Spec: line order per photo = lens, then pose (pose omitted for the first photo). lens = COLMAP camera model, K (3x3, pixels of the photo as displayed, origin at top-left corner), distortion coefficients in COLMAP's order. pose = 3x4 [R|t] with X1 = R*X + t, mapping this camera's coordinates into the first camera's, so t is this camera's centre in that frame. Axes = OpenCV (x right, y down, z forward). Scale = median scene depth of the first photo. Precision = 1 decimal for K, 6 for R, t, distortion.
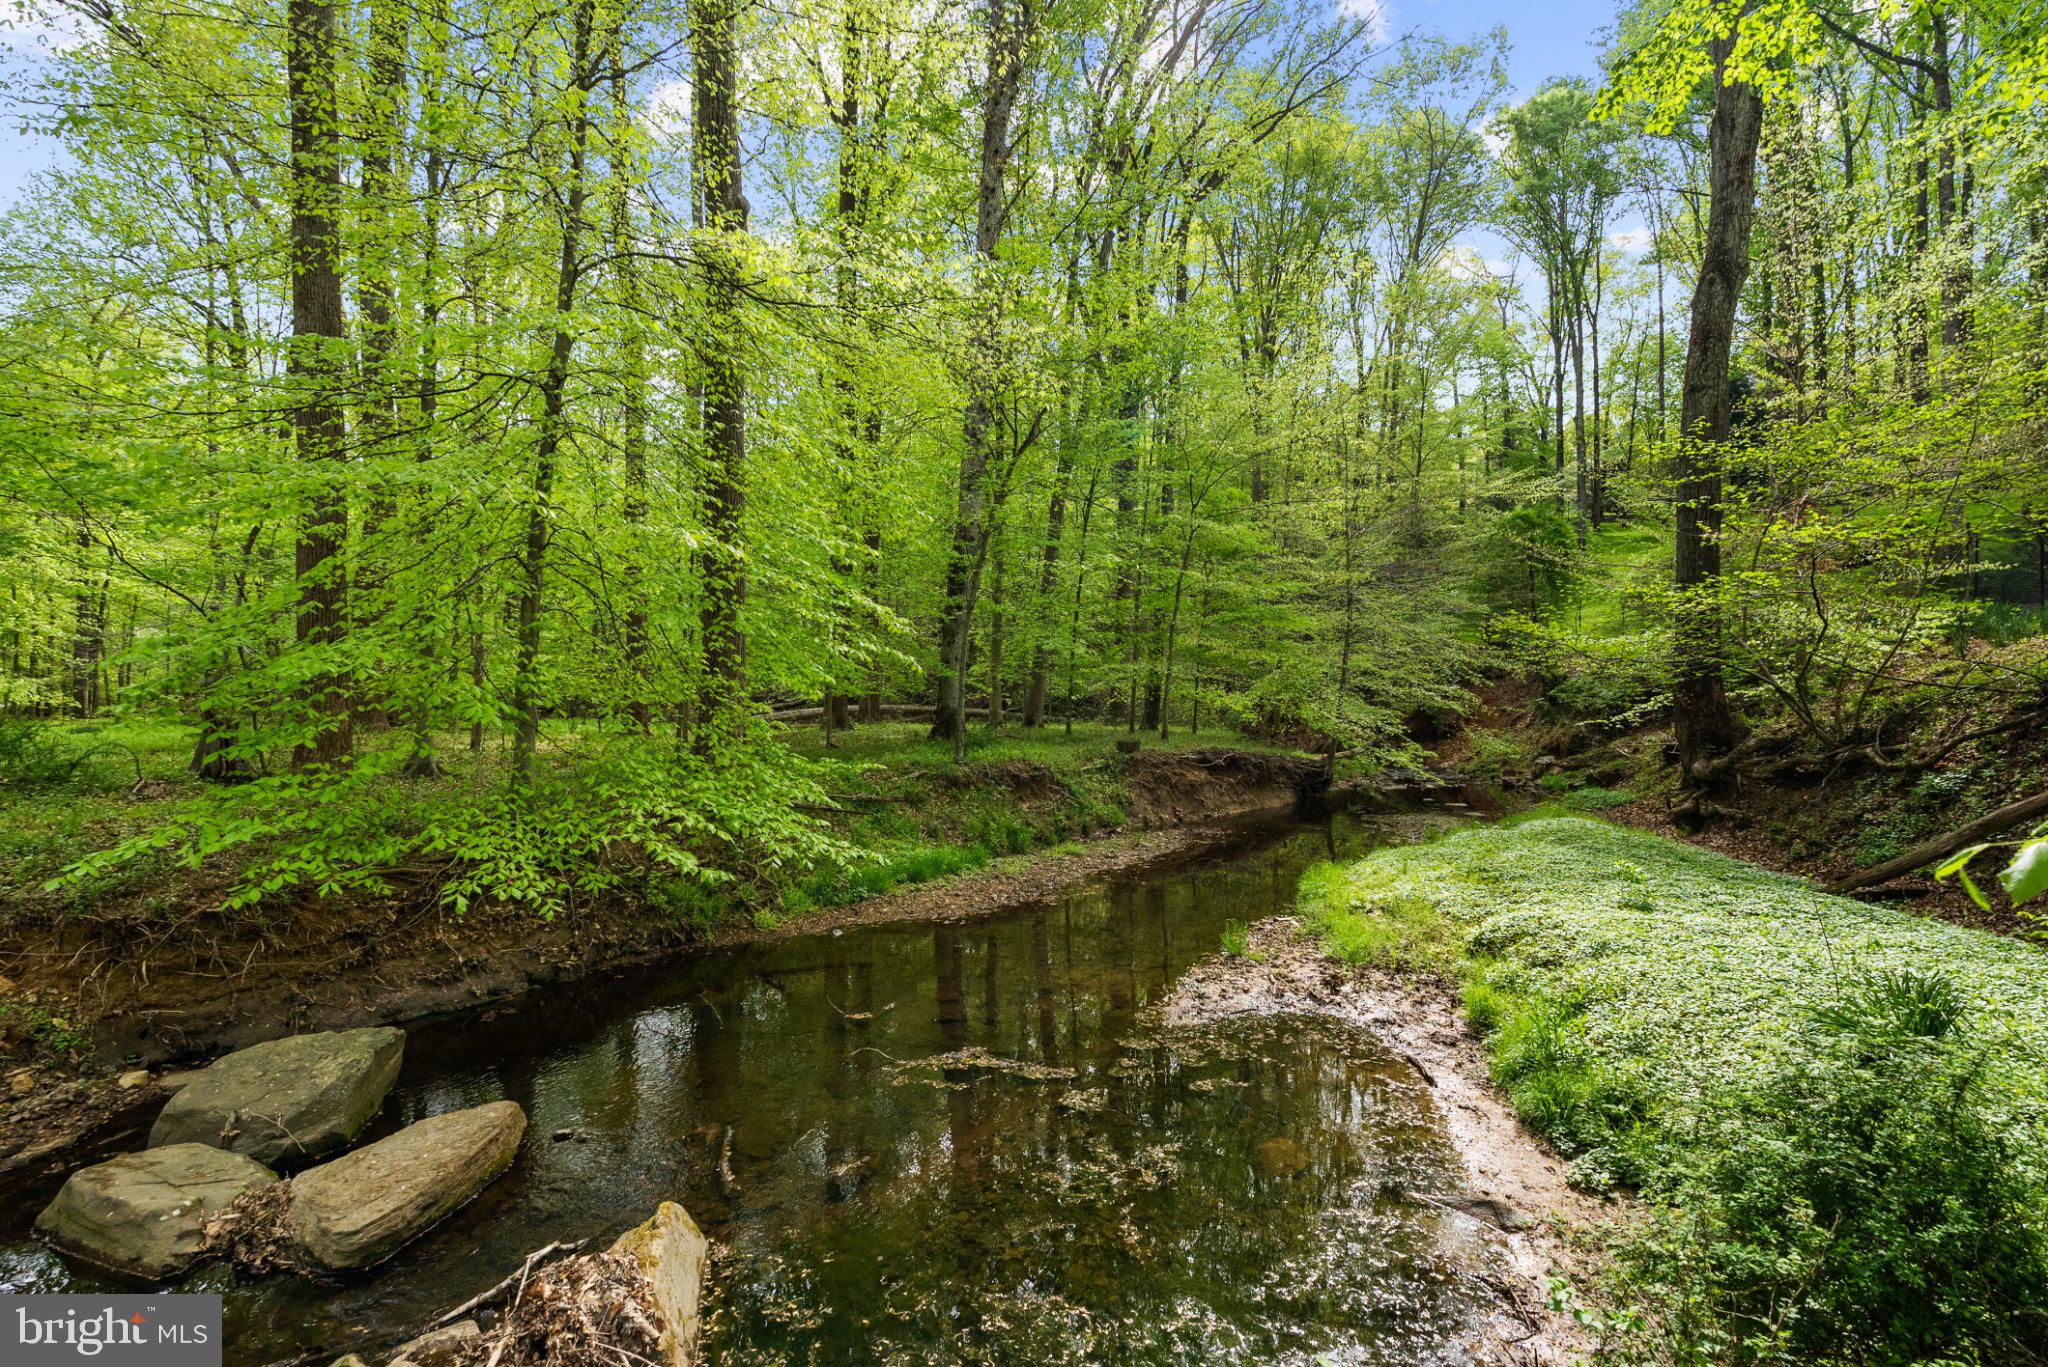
lens RADIAL K [[907.8, 0, 1030.6], [0, 907.8, 689.7], [0, 0, 1]] dist [-0.000564, -0.000008]
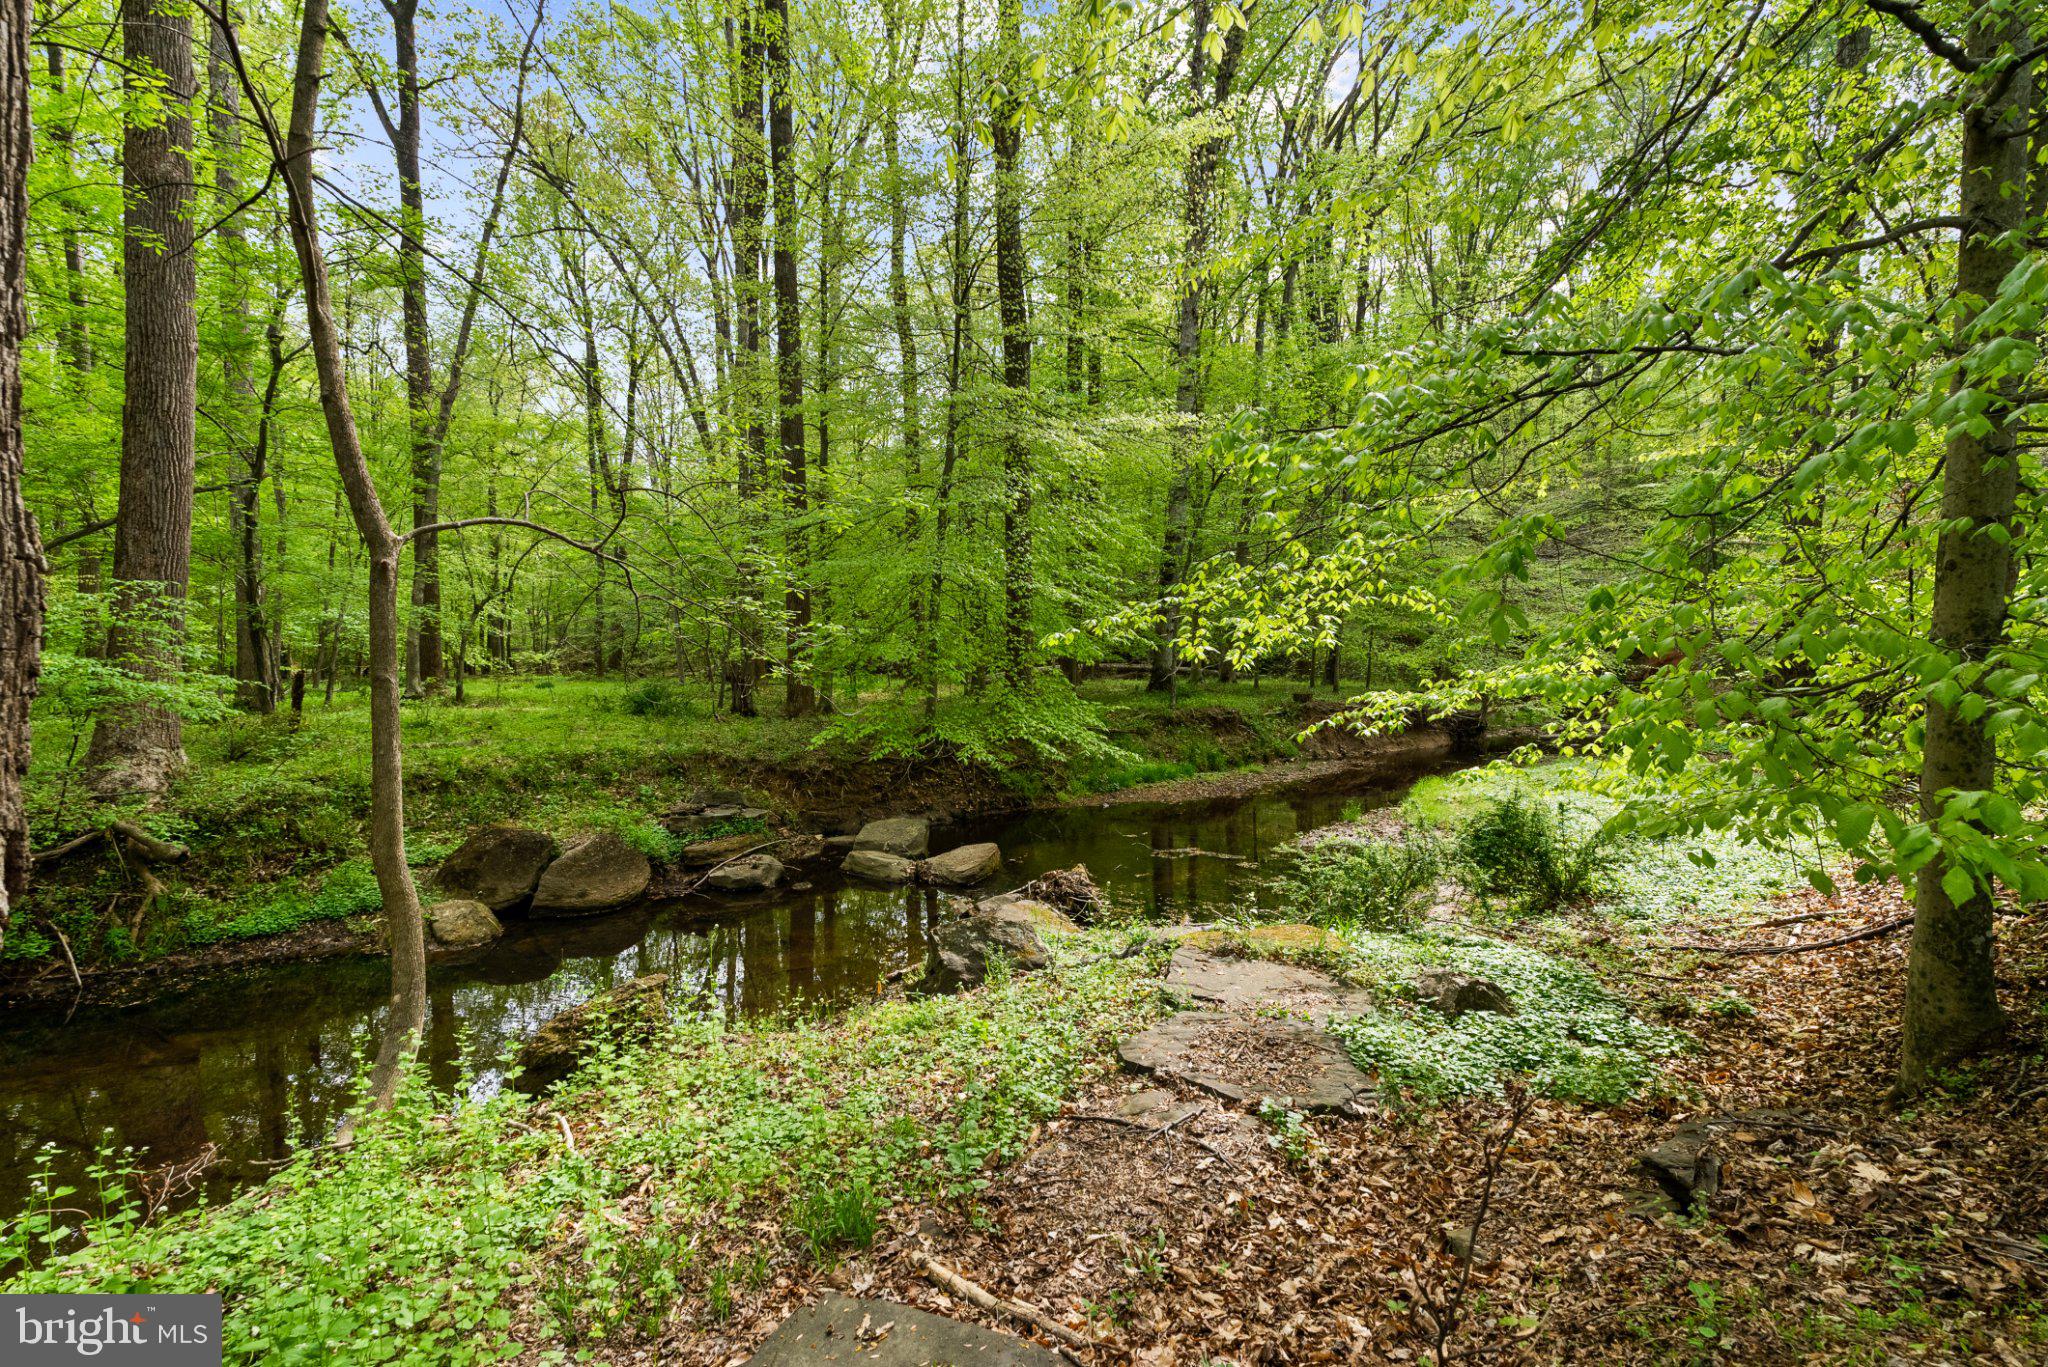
lens RADIAL K [[907.8, 0, 1030.6], [0, 907.8, 689.7], [0, 0, 1]] dist [-0.000564, -0.000008]
pose [[0.977241, 0.001022, -0.212131, 0.005527], [0.009439, 0.998789, 0.048294, -0.021635], [0.211923, -0.049197, 0.976047, -0.508135]]
